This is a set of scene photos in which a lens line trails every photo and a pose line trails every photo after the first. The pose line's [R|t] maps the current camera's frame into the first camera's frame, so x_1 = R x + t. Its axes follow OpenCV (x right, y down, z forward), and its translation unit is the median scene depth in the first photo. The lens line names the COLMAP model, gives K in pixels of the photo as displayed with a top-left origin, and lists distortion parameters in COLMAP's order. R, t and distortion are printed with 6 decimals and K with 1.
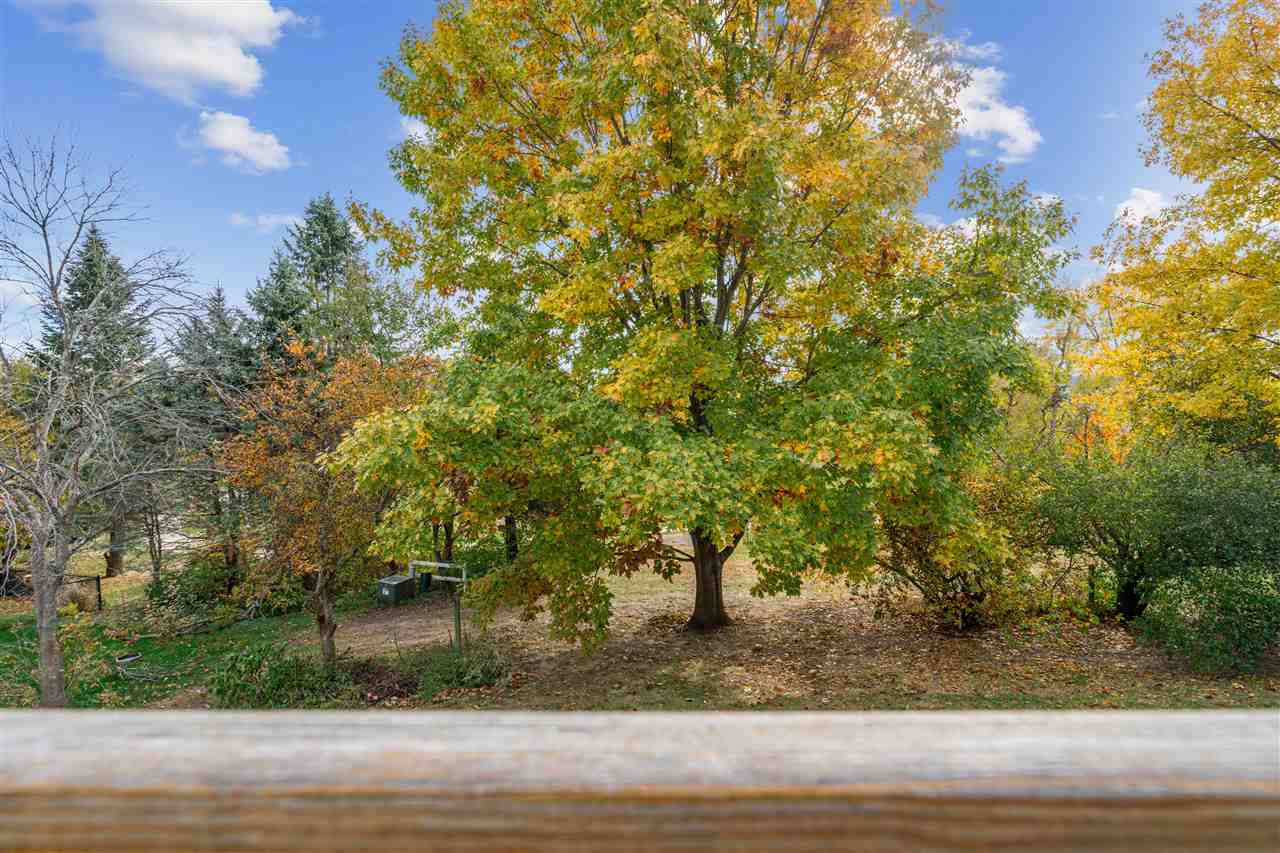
lens RADIAL K [[591.6, 0, 640.0], [0, 591.6, 426.5], [0, 0, 1]] dist [-0.000184, 0.000464]
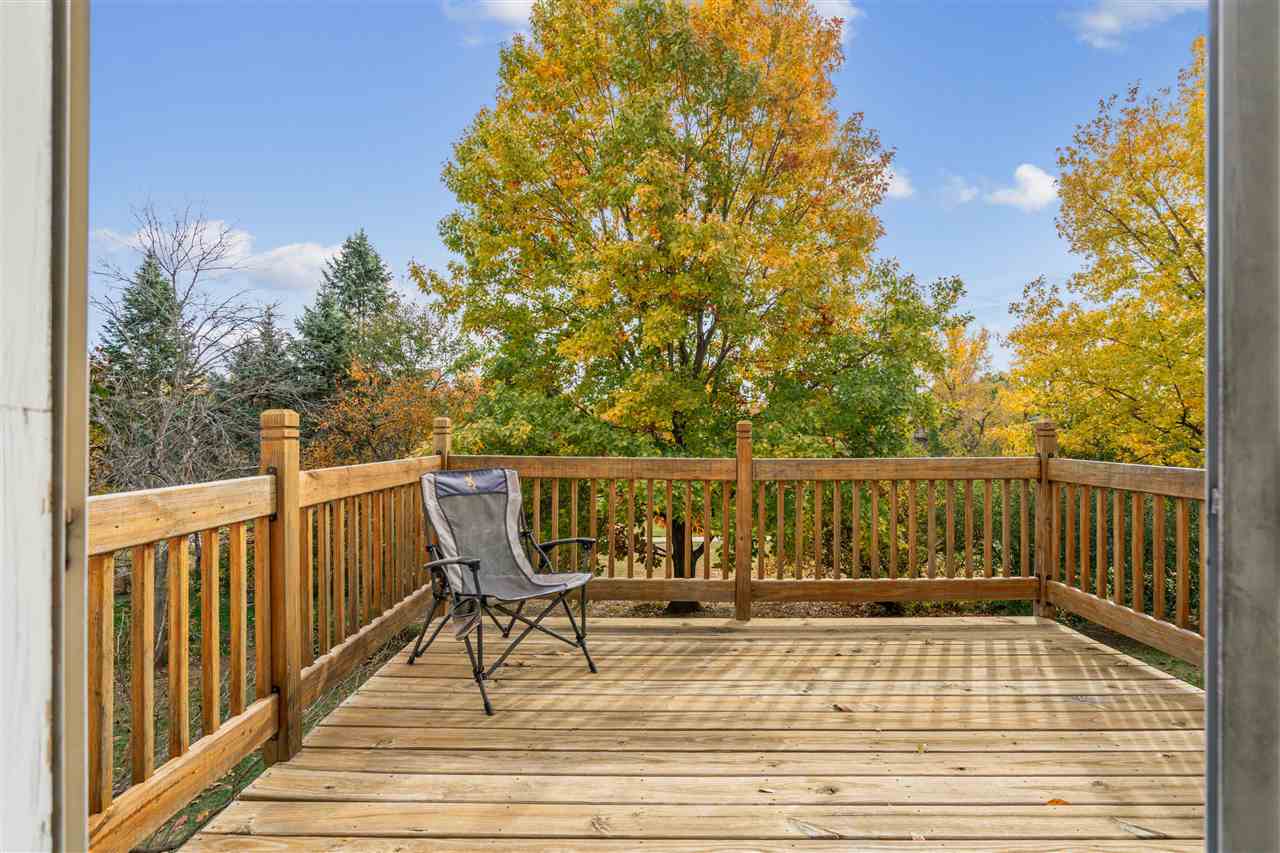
lens RADIAL K [[591.6, 0, 640.0], [0, 591.6, 426.5], [0, 0, 1]] dist [-0.000184, 0.000464]
pose [[0.999456, 0.029472, 0.014832, -0.001012], [-0.029001, 0.999098, -0.031015, 0.001722], [-0.015733, 0.030568, 0.999409, -0.213941]]
